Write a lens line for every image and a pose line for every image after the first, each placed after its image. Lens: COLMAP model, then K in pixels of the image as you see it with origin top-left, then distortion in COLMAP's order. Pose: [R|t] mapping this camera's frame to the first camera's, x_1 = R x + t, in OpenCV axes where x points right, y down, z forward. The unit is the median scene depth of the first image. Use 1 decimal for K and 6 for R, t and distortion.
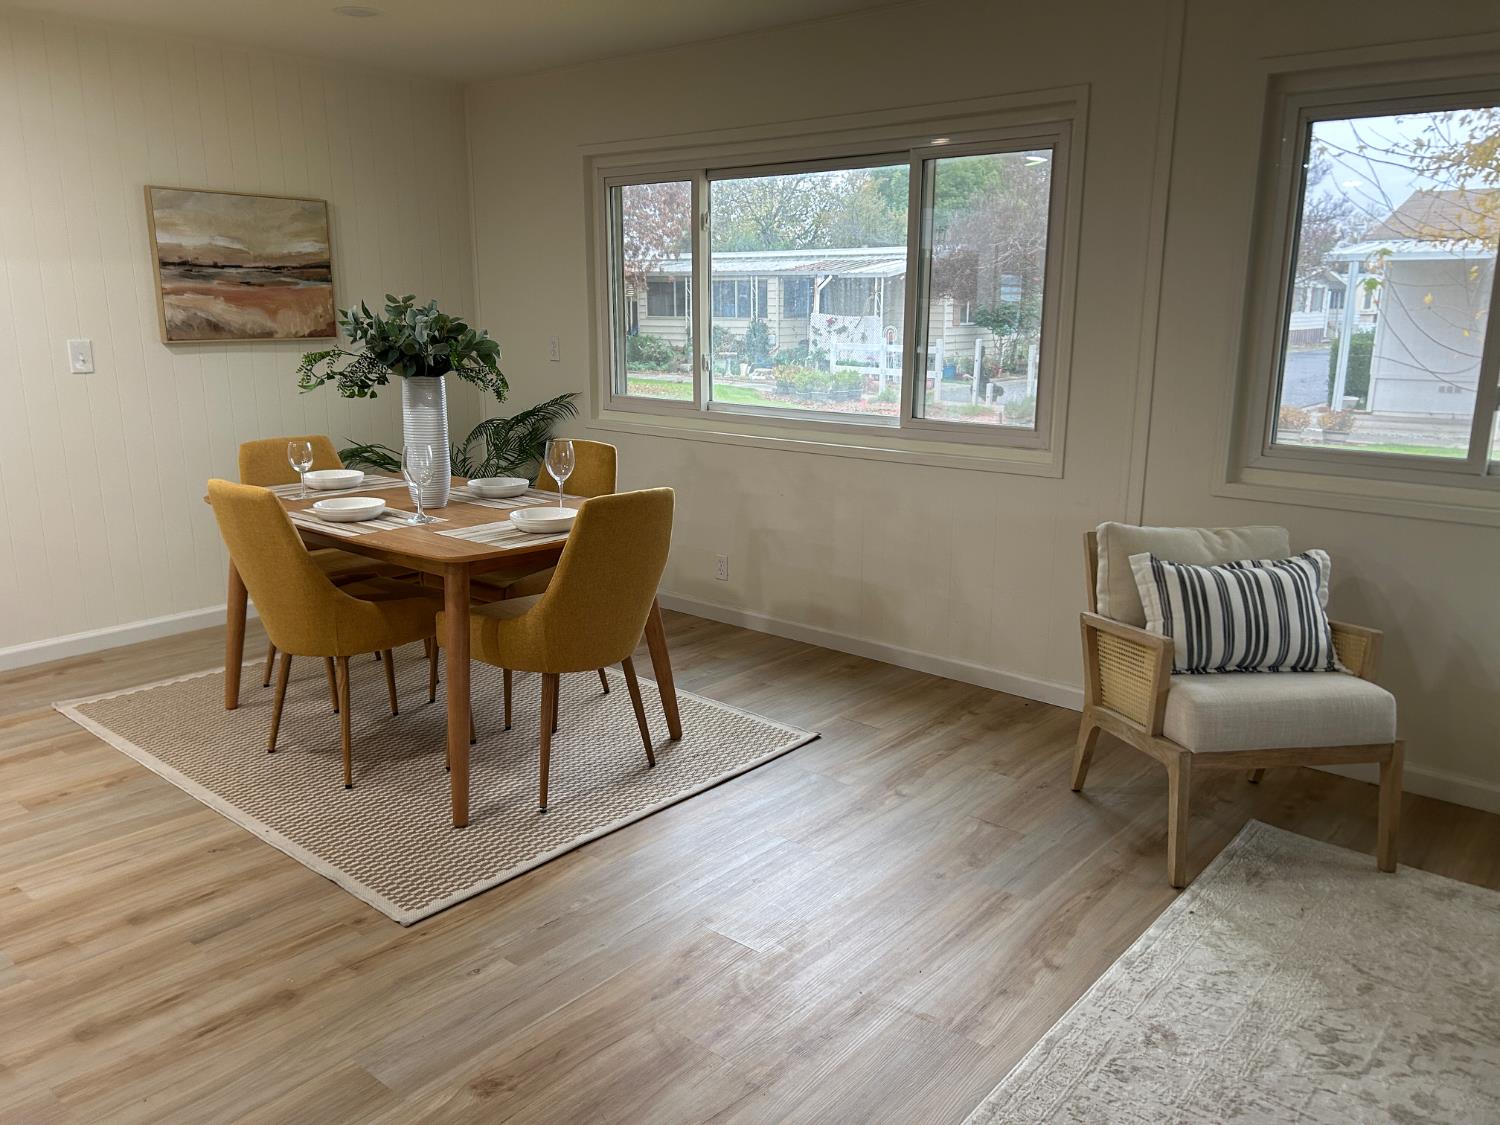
lens RADIAL K [[1128.4, 0, 743.5], [0, 1128.4, 555.5], [0, 0, 1]] dist [0.044107, -0.035218]
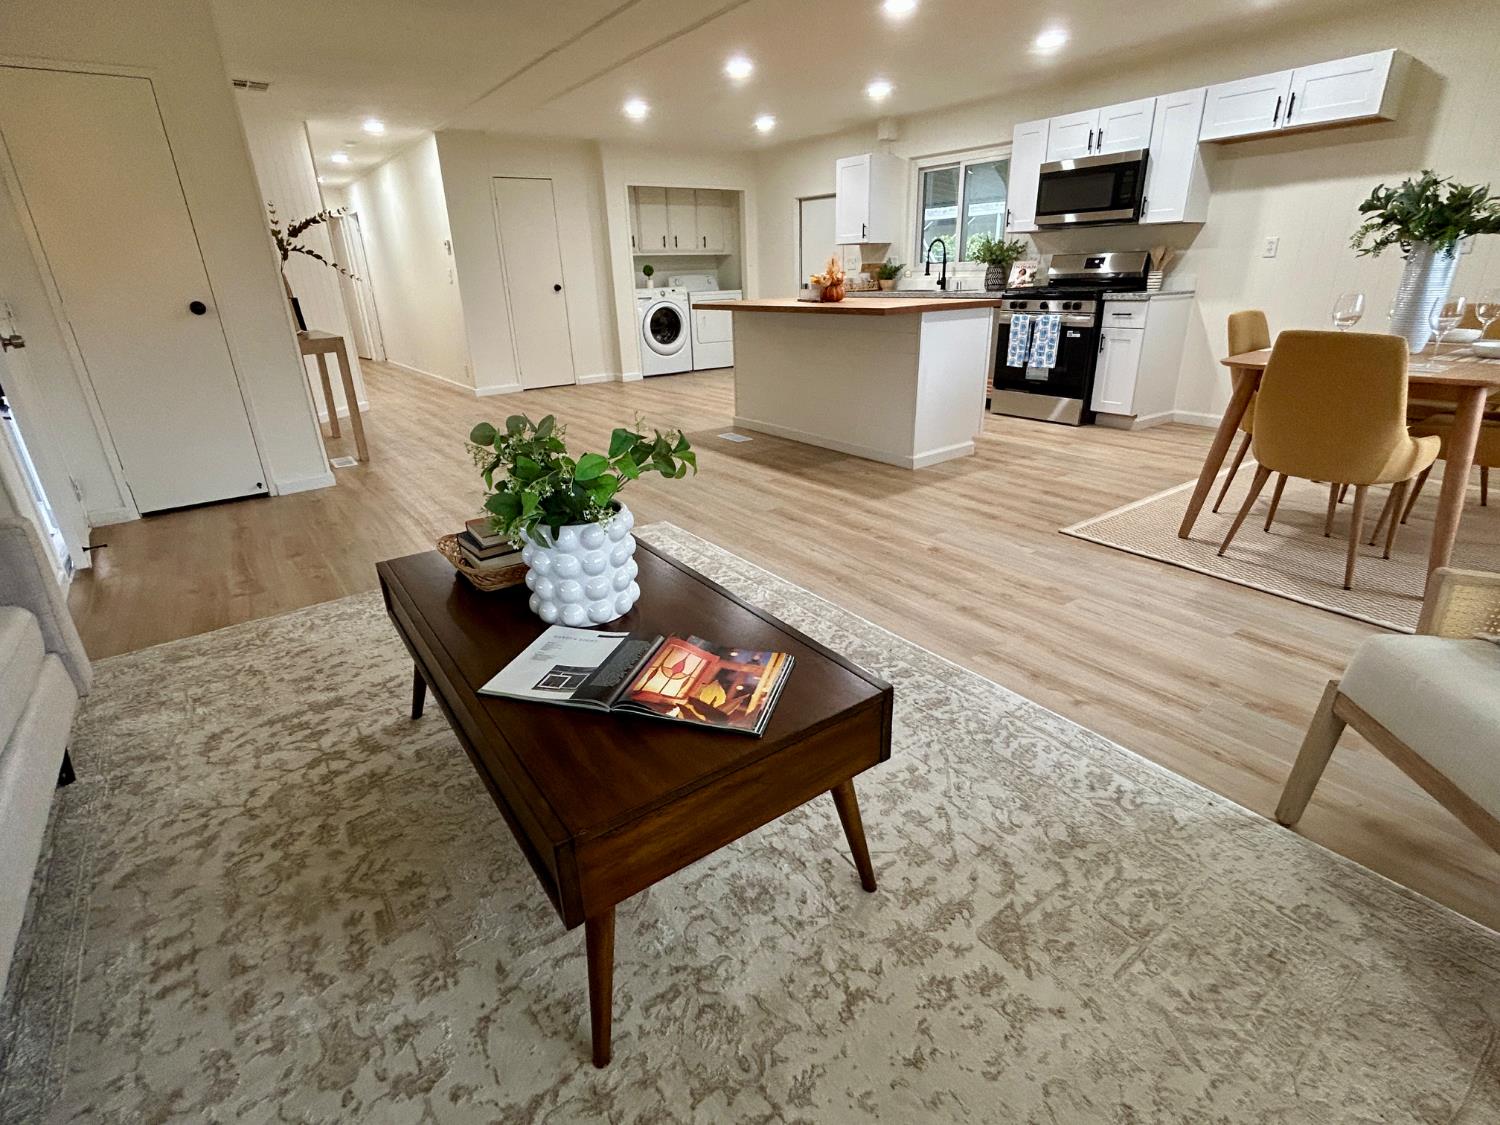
lens RADIAL K [[728.4, 0, 756.5], [0, 728.4, 548.1], [0, 0, 1]] dist [0.003255, -0.001093]
pose [[-0.228023, 0.349837, -0.908636, 0.866224], [-0.183880, 0.900955, 0.393024, -0.043985], [0.956135, 0.256698, -0.141111, 0.602295]]
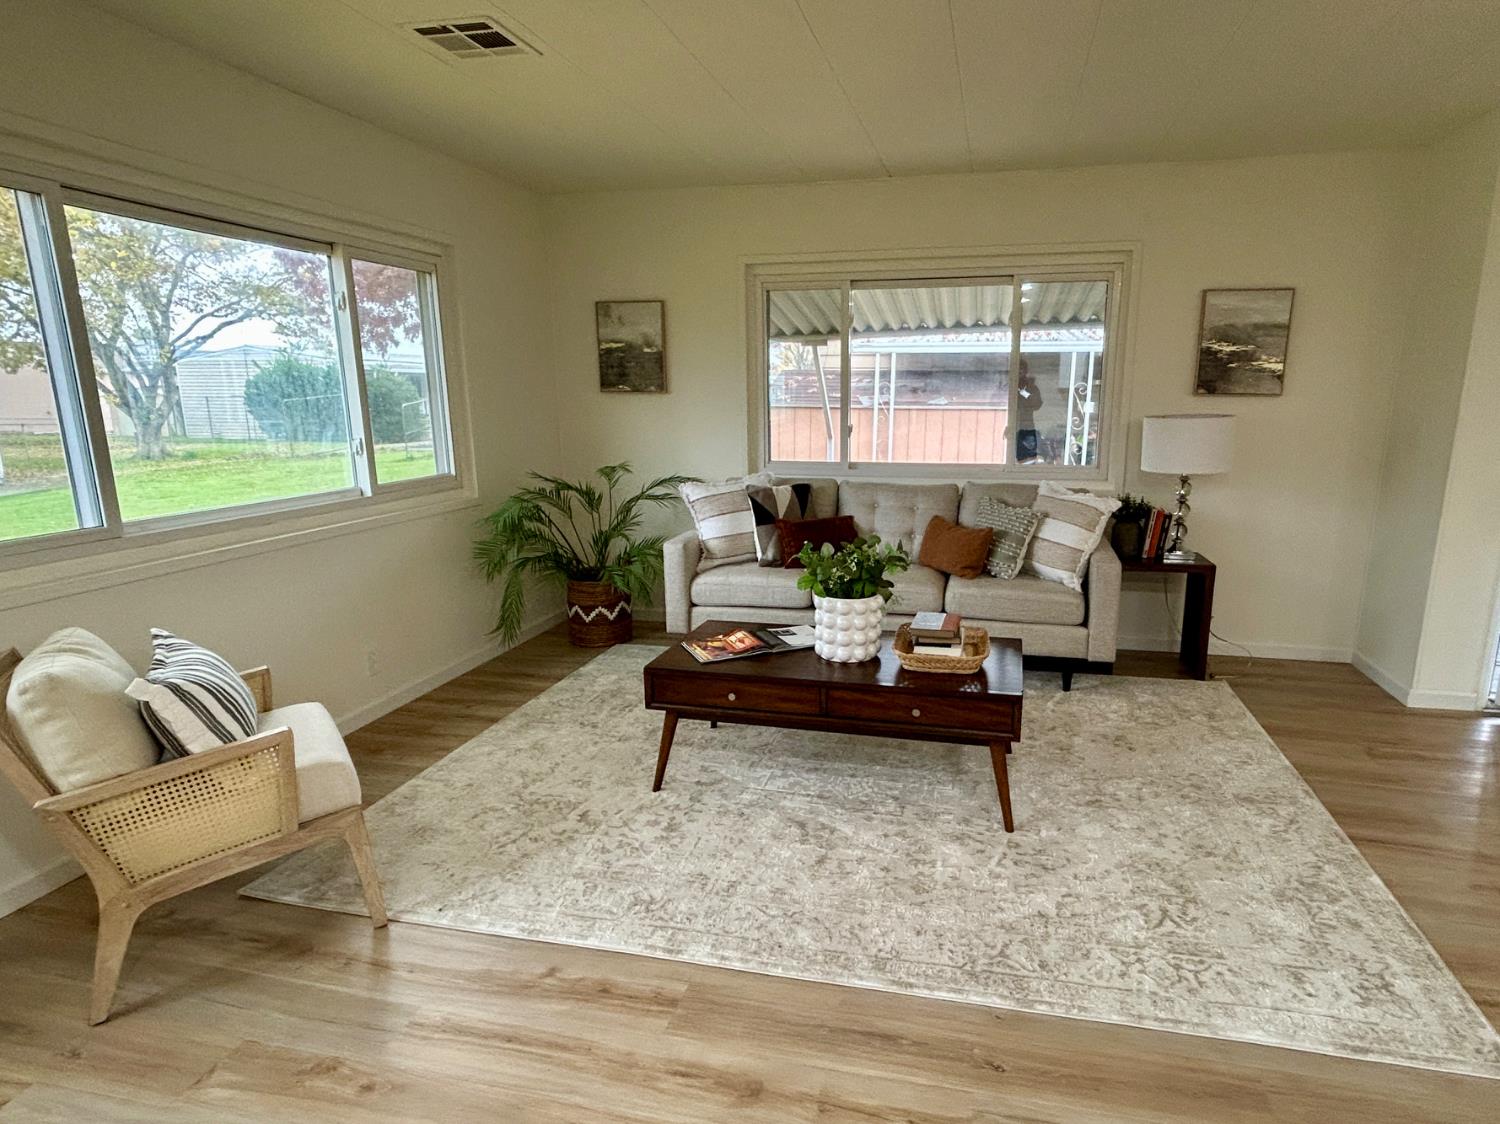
lens RADIAL K [[826.1, 0, 814.5], [0, 826.1, 574.1], [0, 0, 1]] dist [-0.003333, -0.001336]
pose [[-0.472619, -0.199085, 0.858485, -0.393404], [0.187326, 0.929192, 0.318609, -0.178915], [-0.861128, 0.311397, -0.401860, 0.817570]]
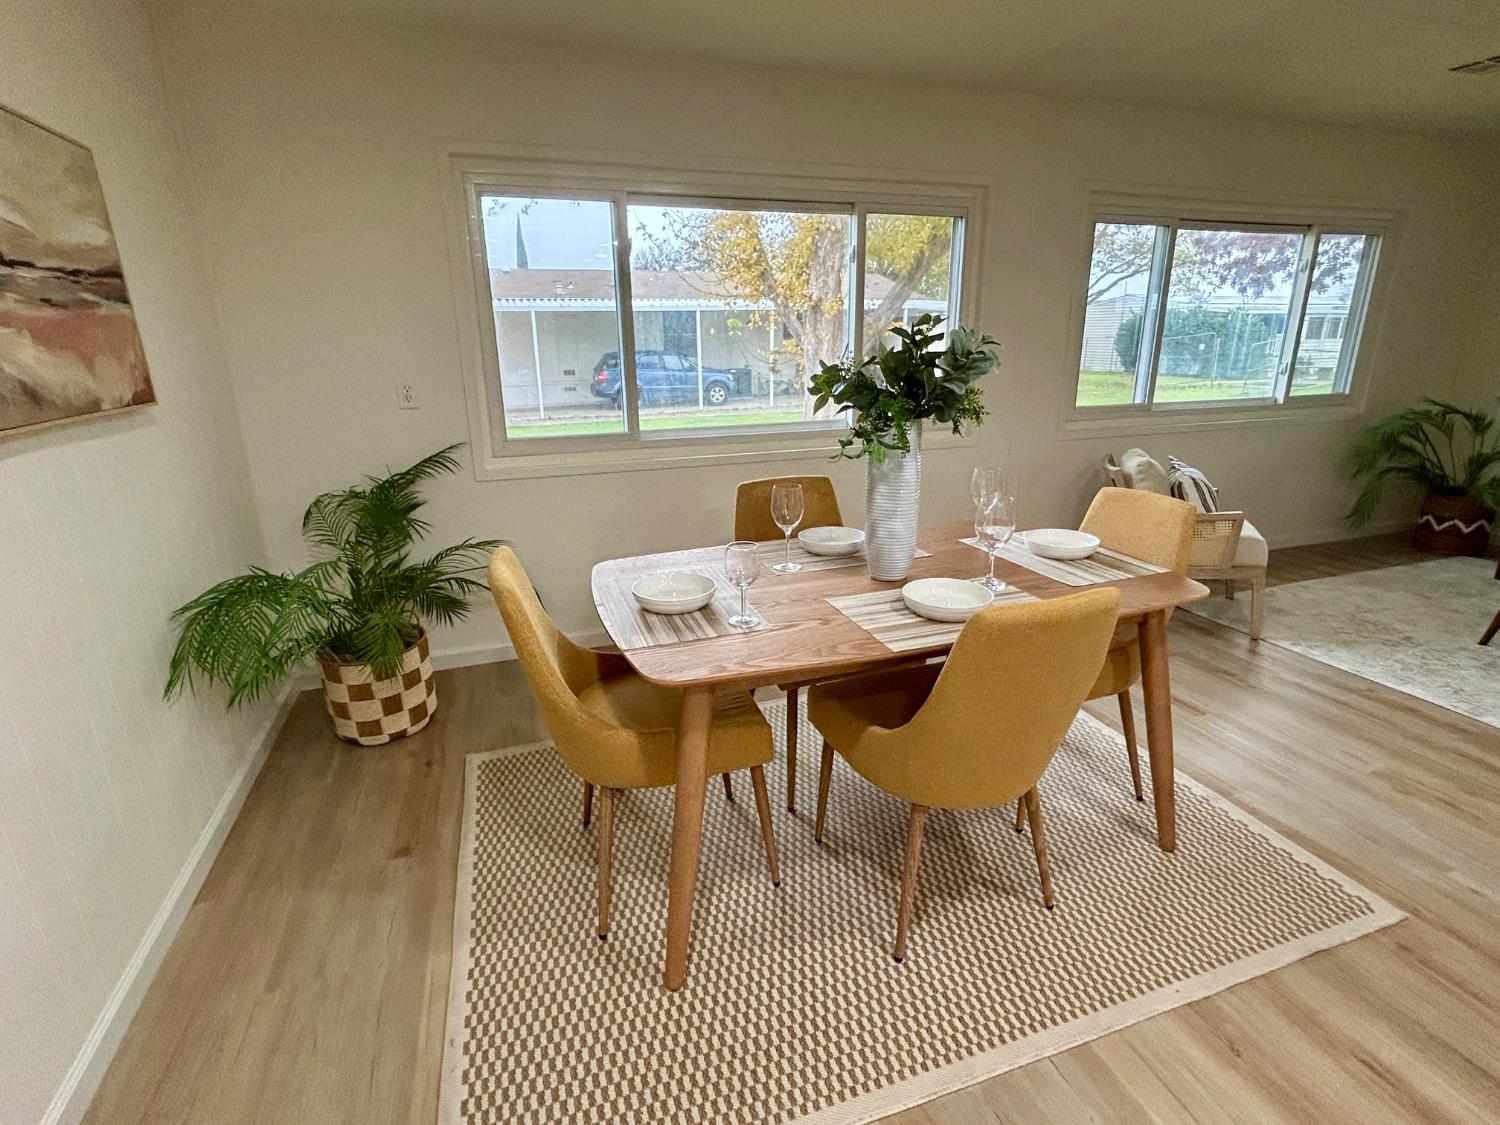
lens RADIAL K [[728.4, 0, 748.7], [0, 728.4, 560.9], [0, 0, 1]] dist [0.003255, -0.001093]
pose [[0.504664, -0.266397, 0.821186, -0.955328], [0.203200, 0.961130, 0.186918, -0.219932], [-0.839061, 0.072534, 0.539180, 0.993578]]
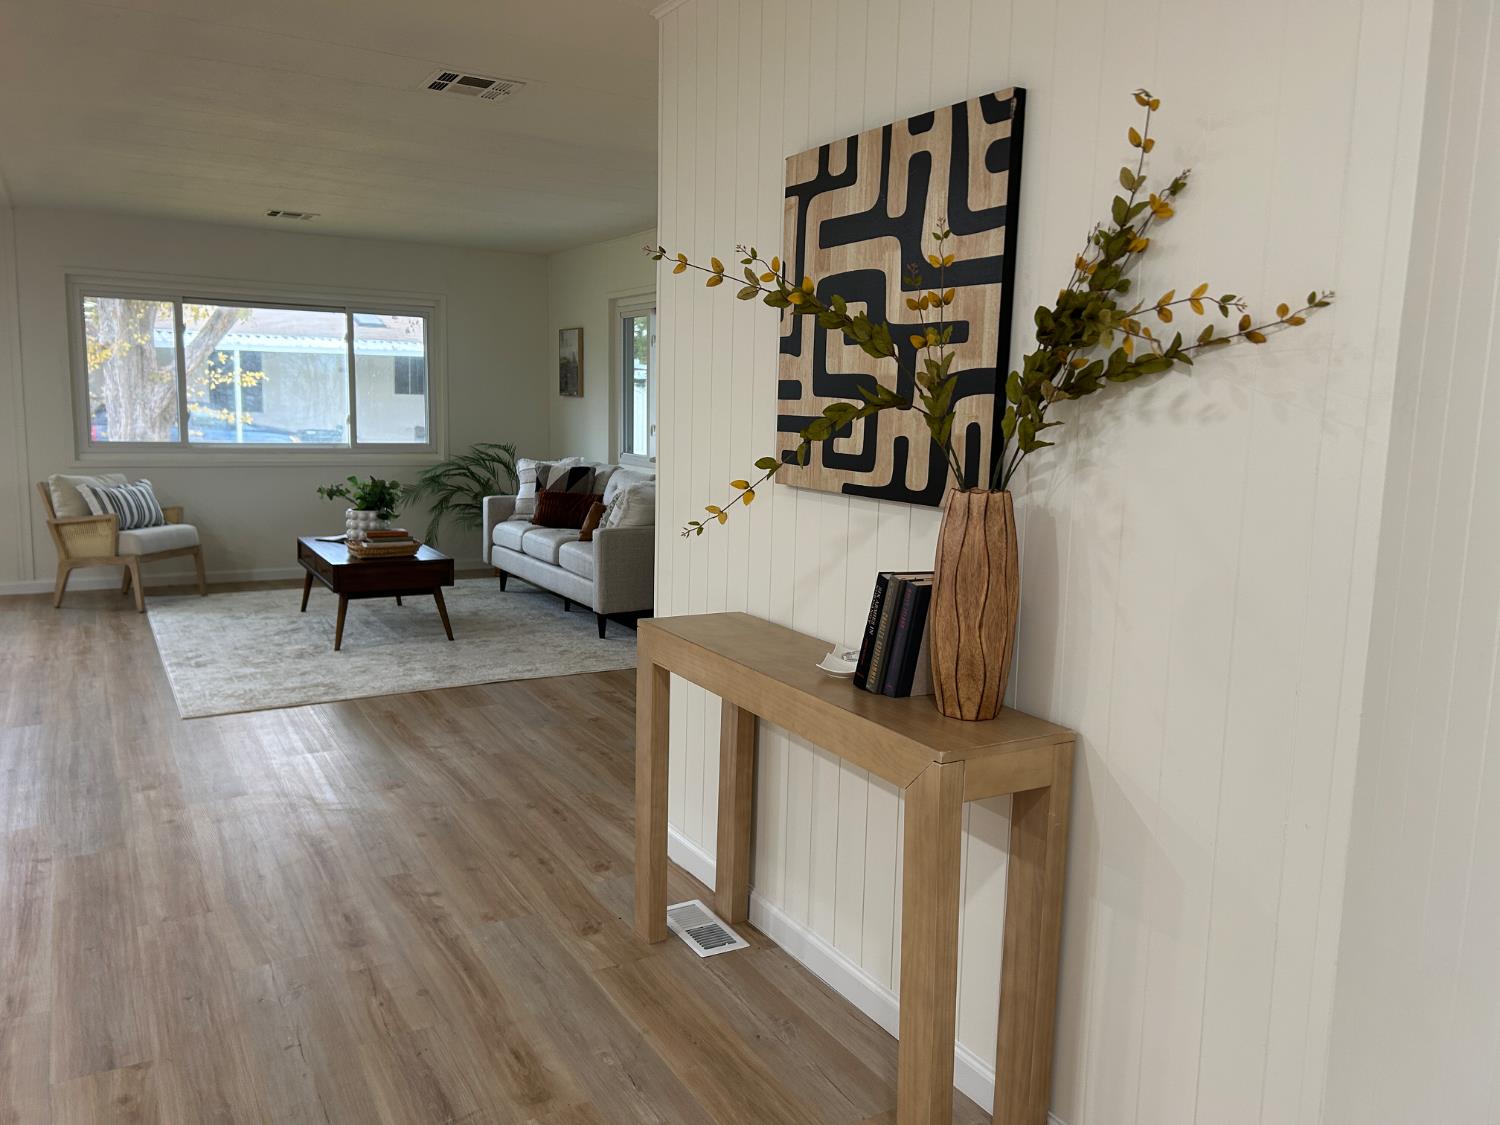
lens RADIAL K [[1128.4, 0, 778.5], [0, 1128.4, 551.0], [0, 0, 1]] dist [0.044107, -0.035218]
pose [[0.313650, -0.123578, 0.941463, -1.410184], [0.182587, 0.980841, 0.067917, 0.232698], [-0.931818, 0.150596, 0.330205, -1.050039]]
